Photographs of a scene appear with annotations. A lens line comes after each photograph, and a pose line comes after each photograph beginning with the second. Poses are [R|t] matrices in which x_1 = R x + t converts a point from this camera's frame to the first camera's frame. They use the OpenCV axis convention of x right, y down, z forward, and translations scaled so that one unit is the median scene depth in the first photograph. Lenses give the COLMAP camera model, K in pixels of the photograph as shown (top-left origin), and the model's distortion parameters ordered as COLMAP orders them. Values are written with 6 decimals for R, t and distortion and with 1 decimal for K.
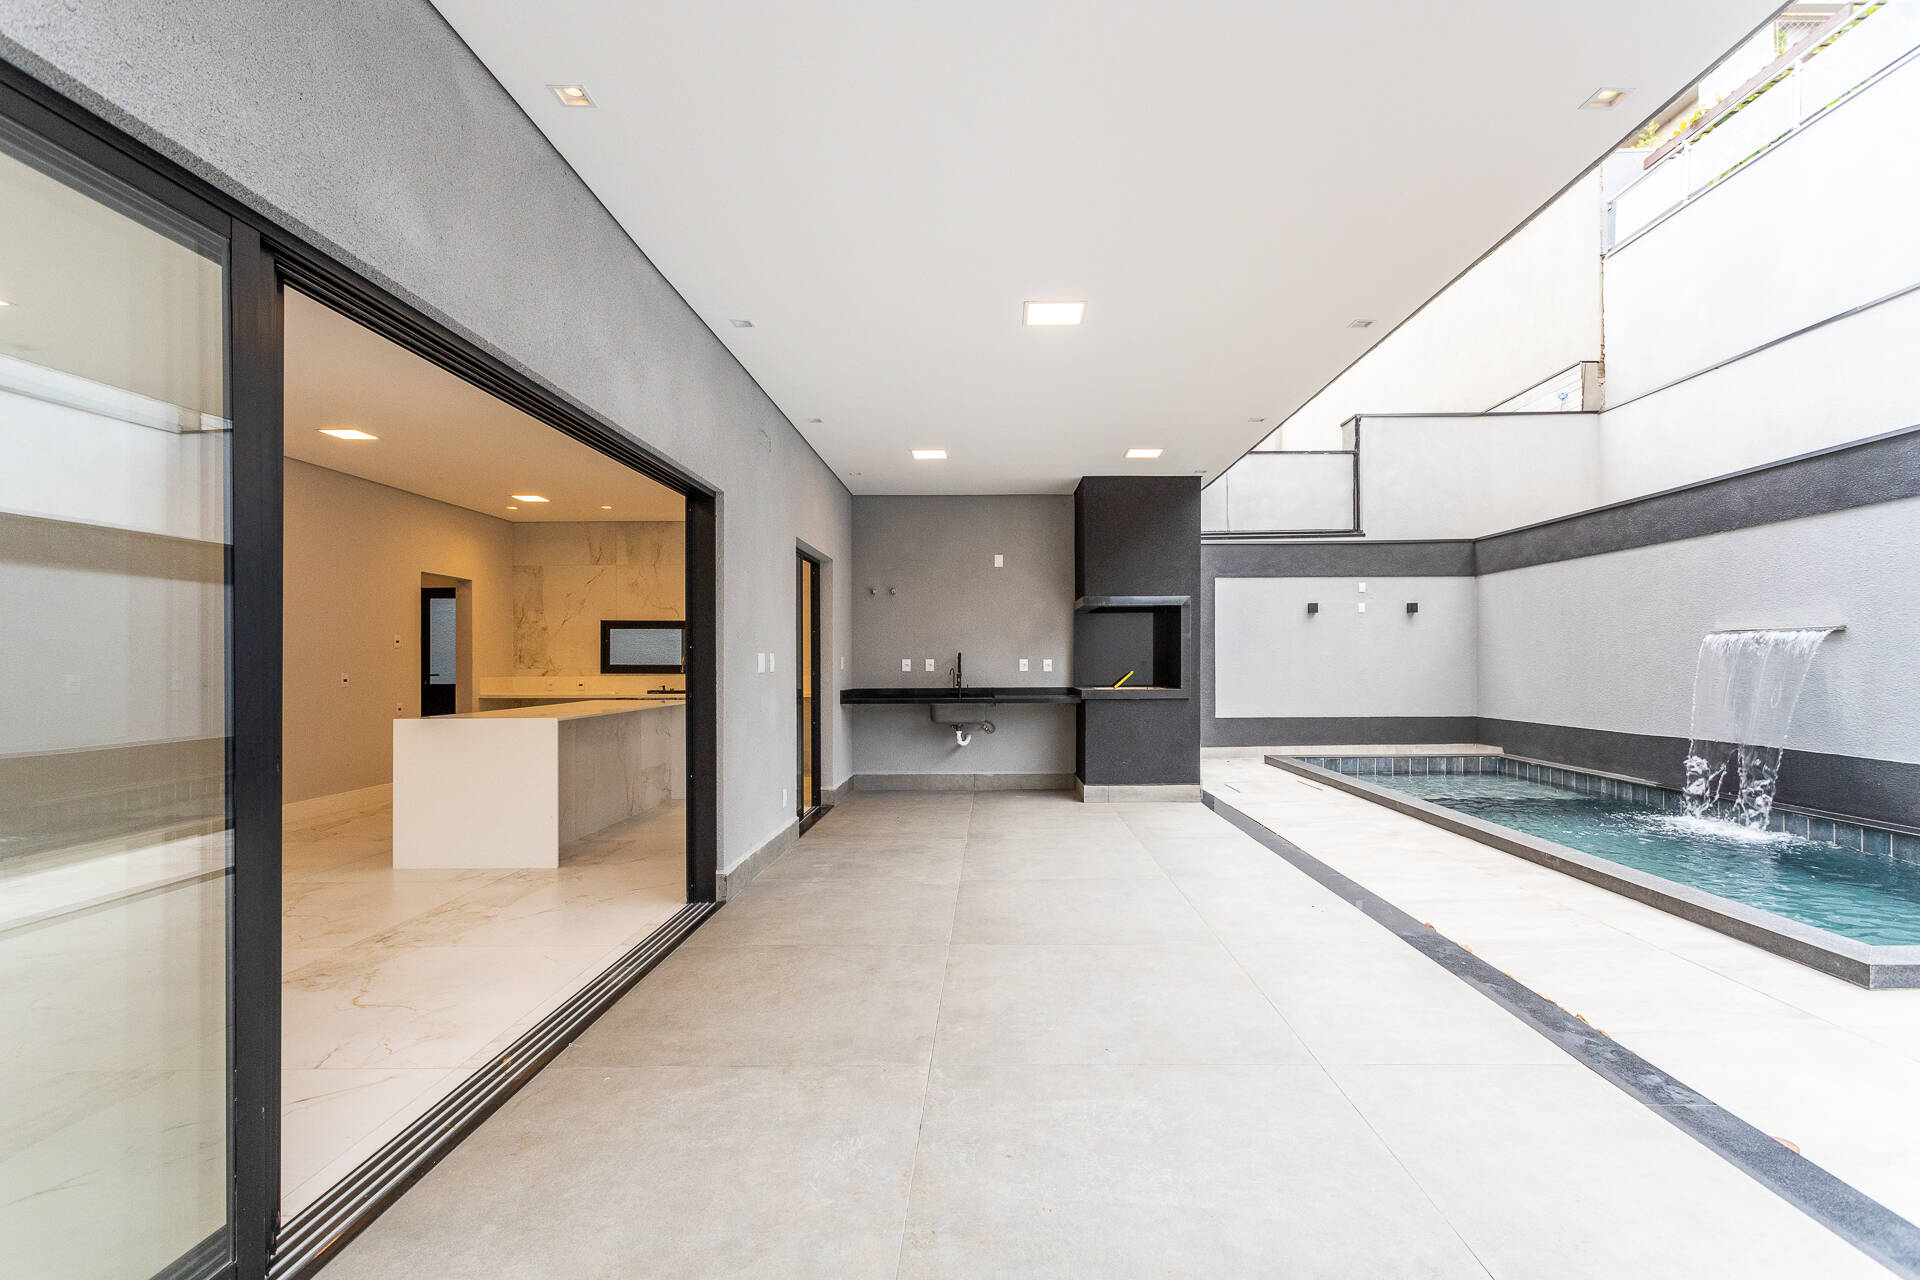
lens RADIAL K [[916.8, 0, 989.4], [0, 916.8, 658.5], [0, 0, 1]] dist [0.001560, 0.001487]
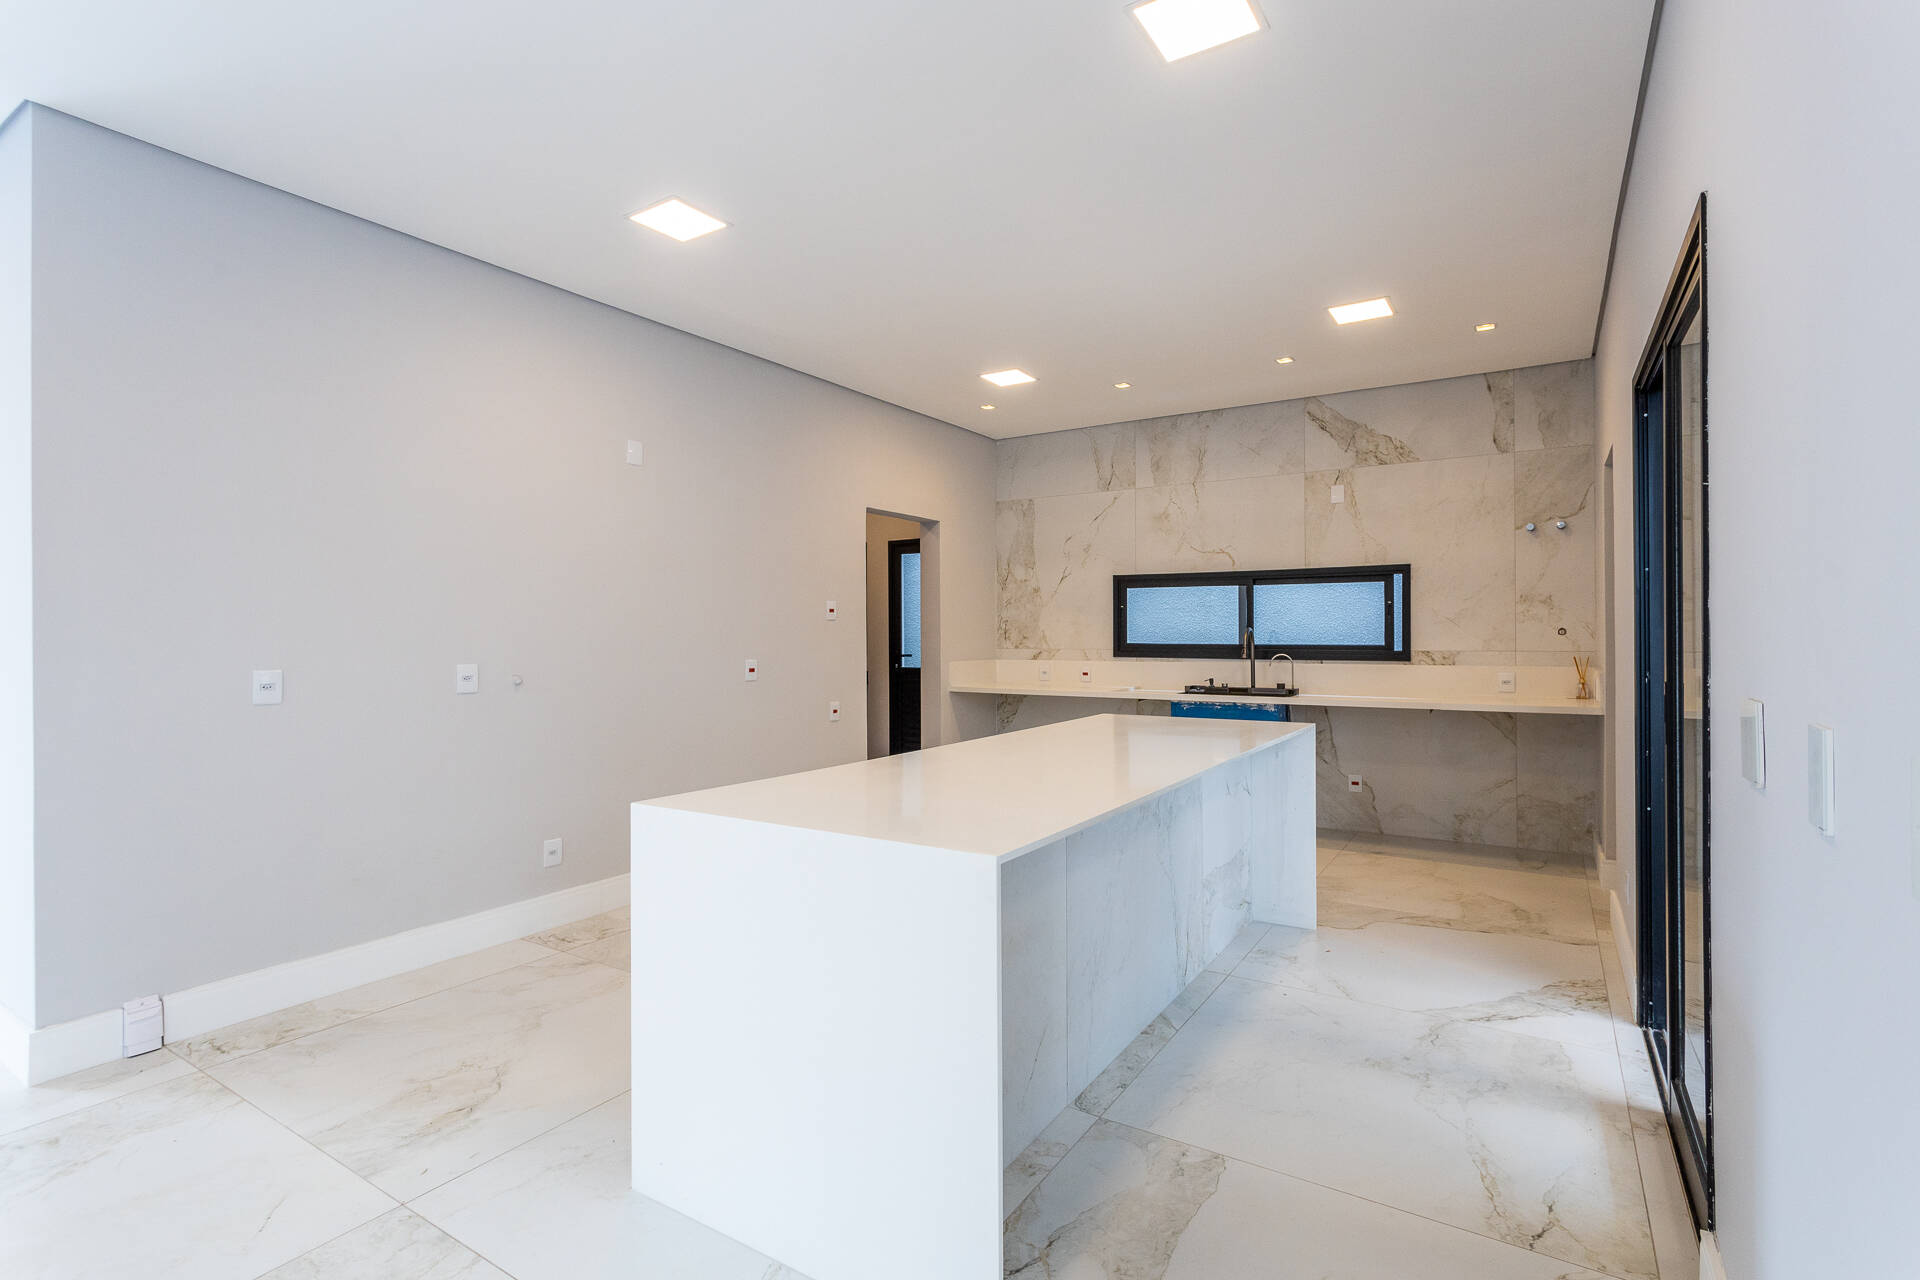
lens RADIAL K [[916.8, 0, 953.8], [0, 916.8, 630.1], [0, 0, 1]] dist [0.001560, 0.001487]
pose [[0.841746, -0.001331, -0.539872, -0.168406], [0.002843, 0.999994, 0.001968, -0.004266], [0.539866, -0.003191, 0.841745, 0.392804]]
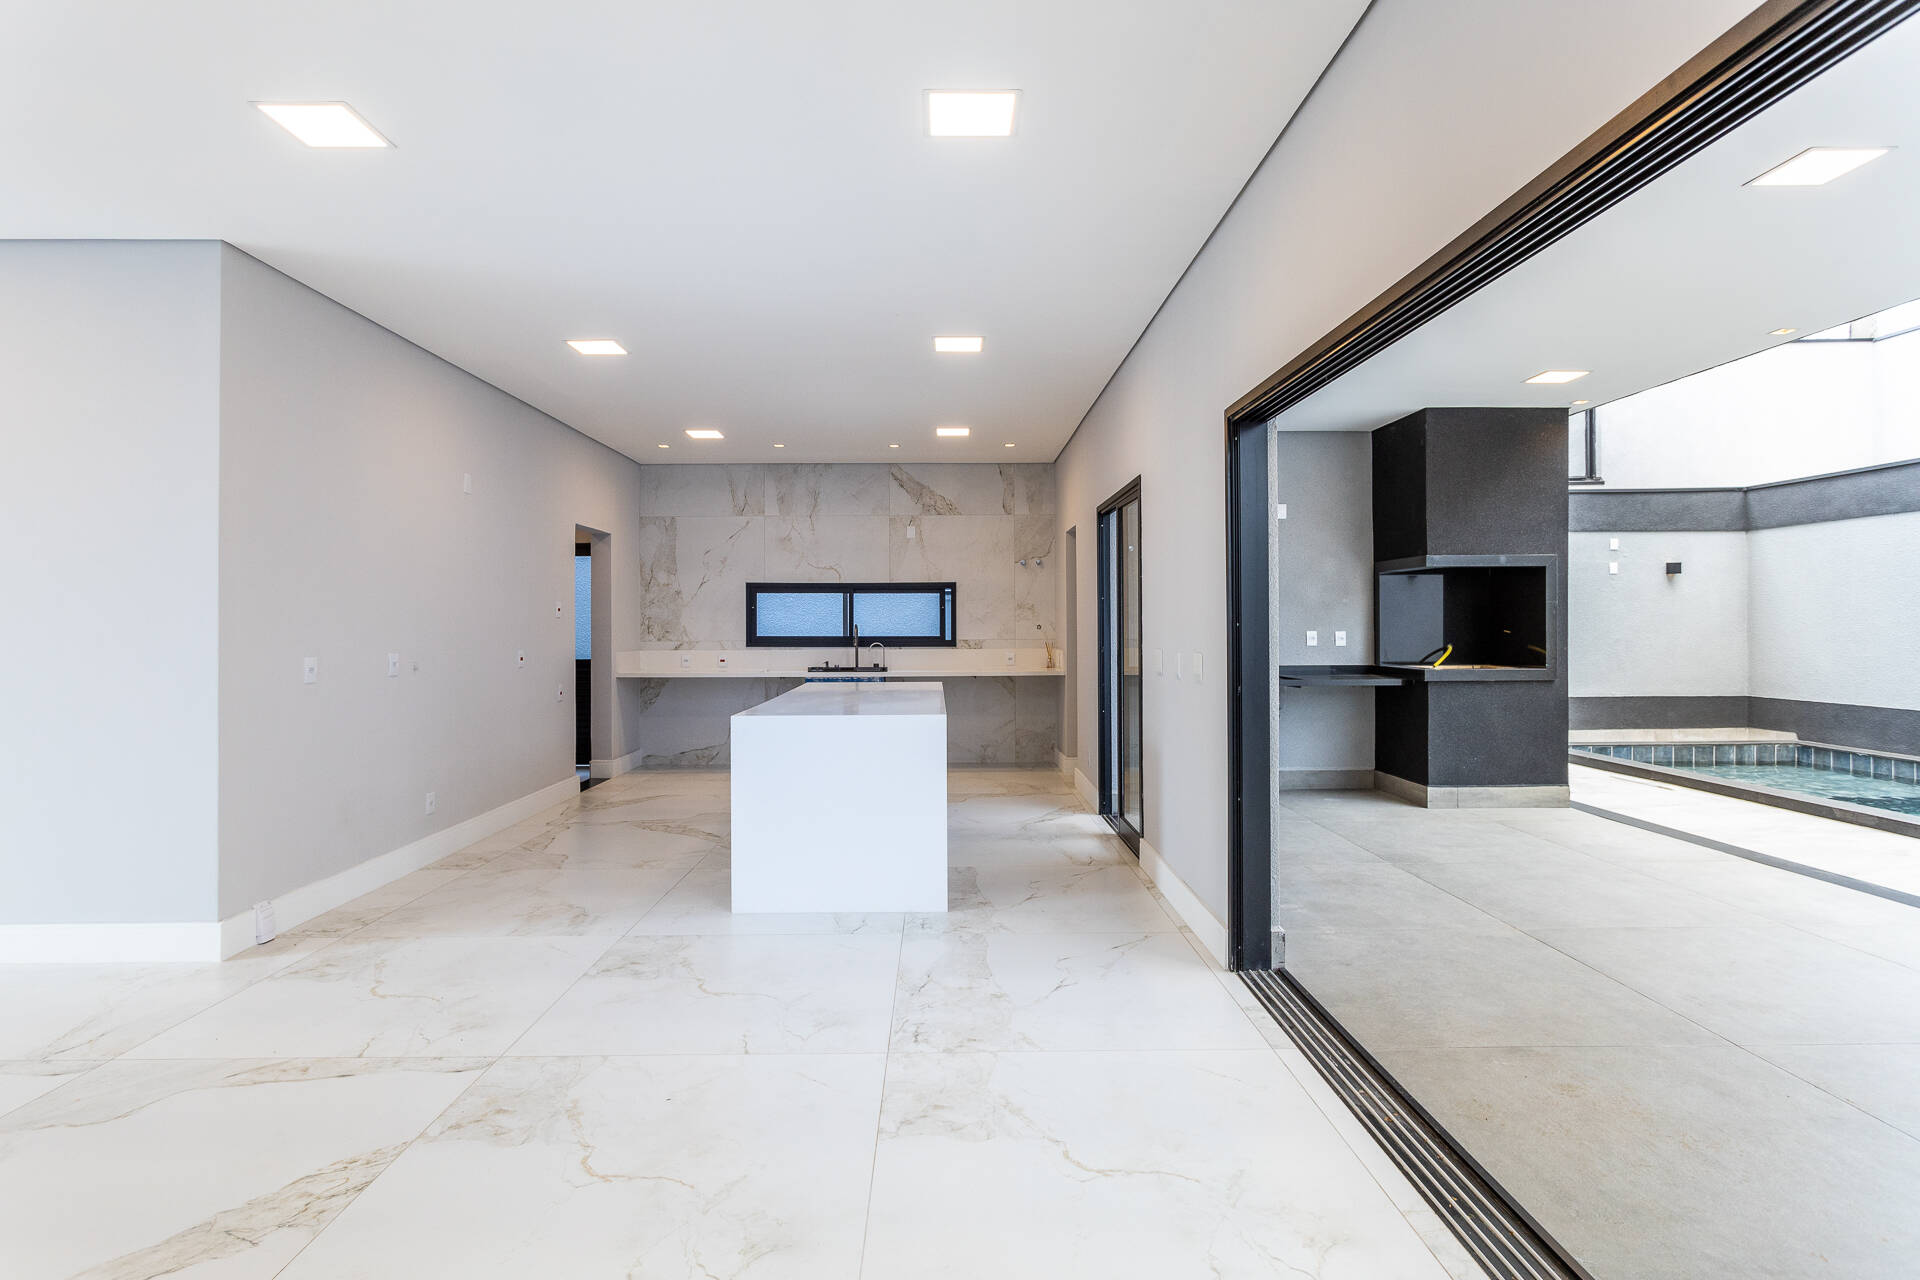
lens RADIAL K [[1014.7, 0, 964.2], [0, 1014.7, 619.3], [0, 0, 1]] dist [0.005426, -0.000120]
pose [[0.999764, 0.000342, 0.021716, -0.247819], [-0.000314, 0.999999, -0.001314, -0.007311], [-0.021717, 0.001306, 0.999763, 0.080483]]
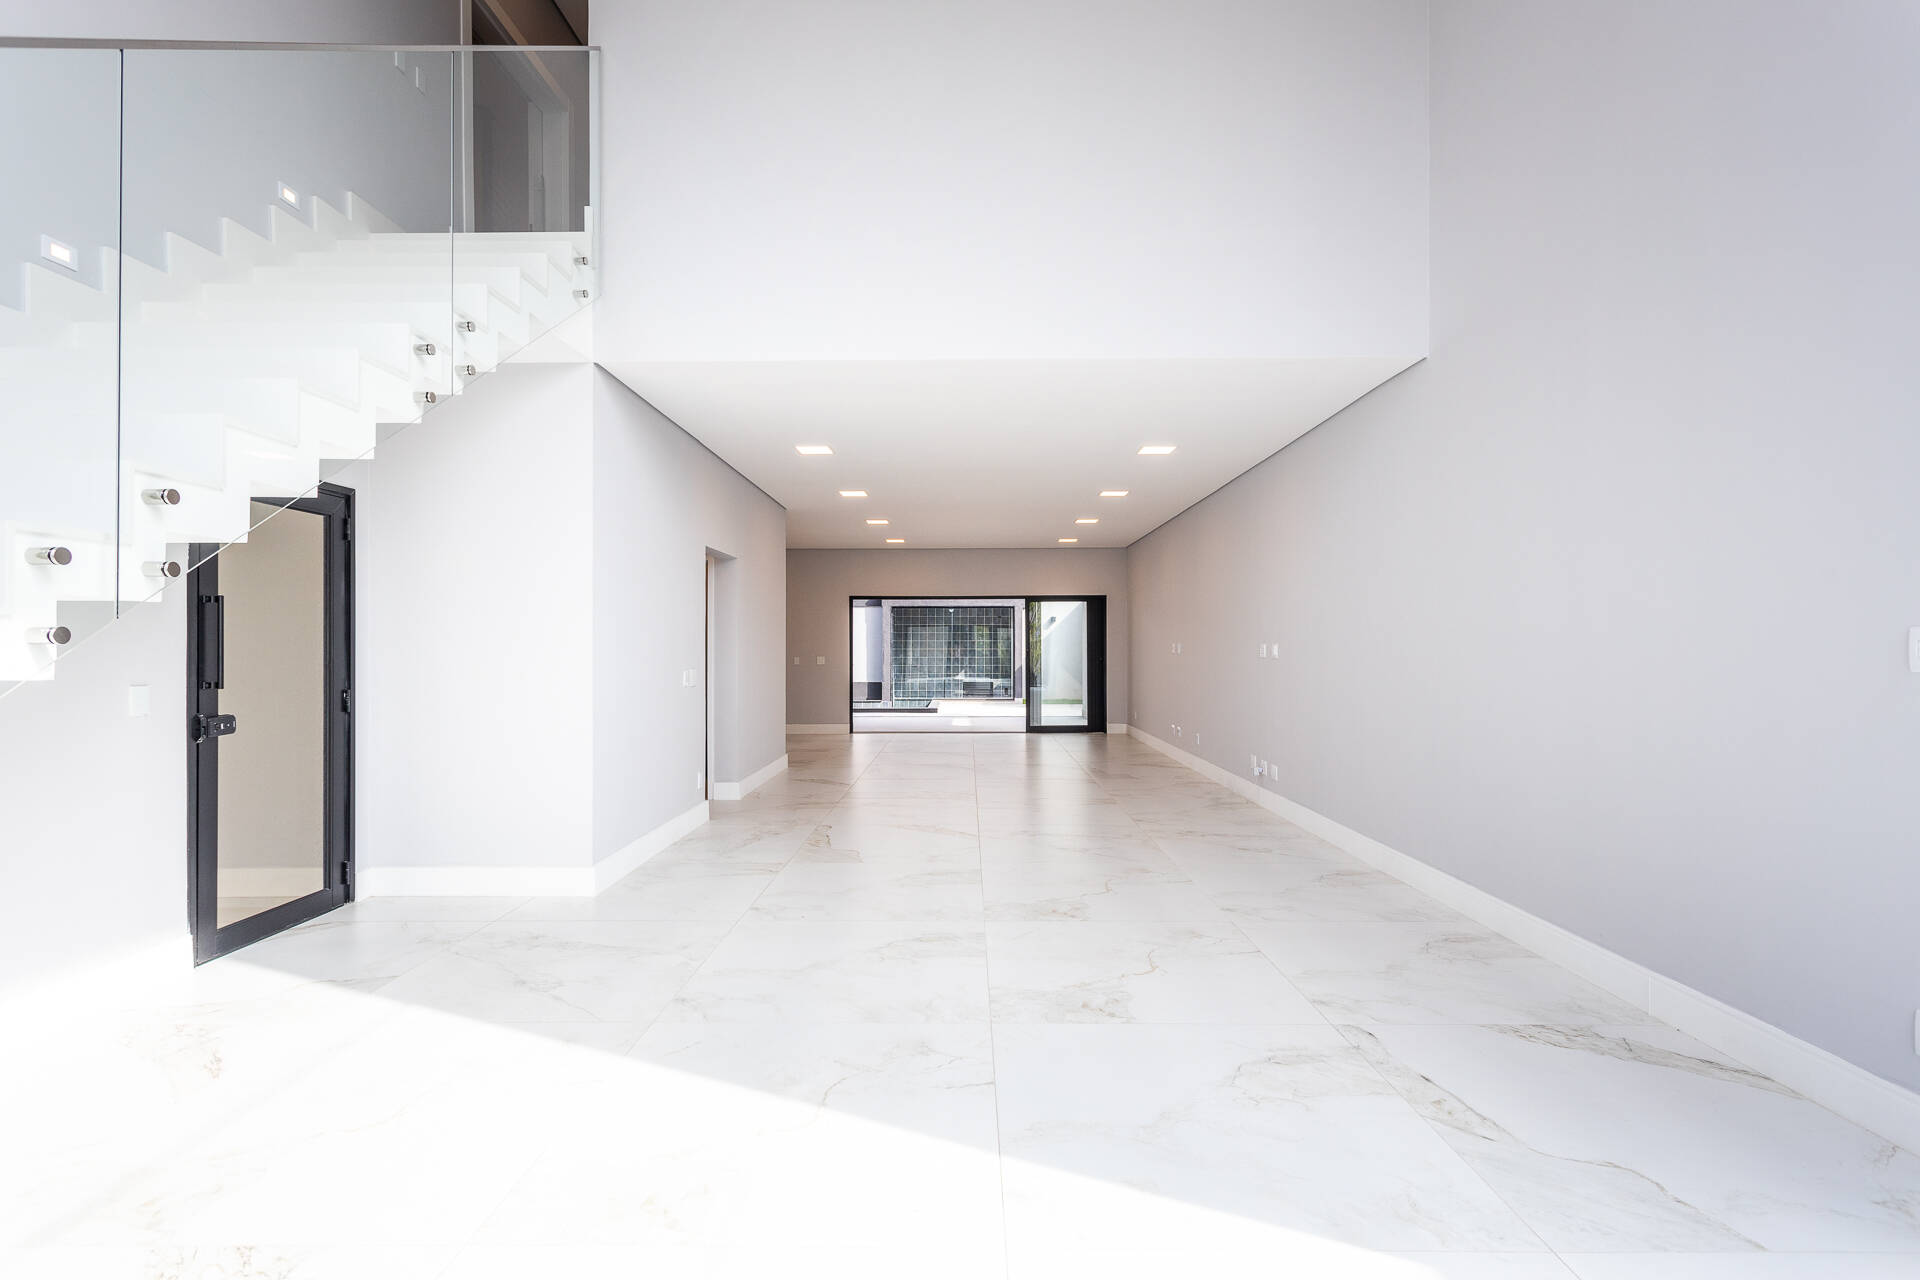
lens RADIAL K [[906.1, 0, 942.3], [0, 906.1, 650.1], [0, 0, 1]] dist [0.005580, -0.001392]
pose [[0.000220, -0.004177, 0.999991, -0.679530], [0.004869, 0.999979, 0.004176, -0.005826], [-0.999988, 0.004868, 0.000241, 0.510731]]
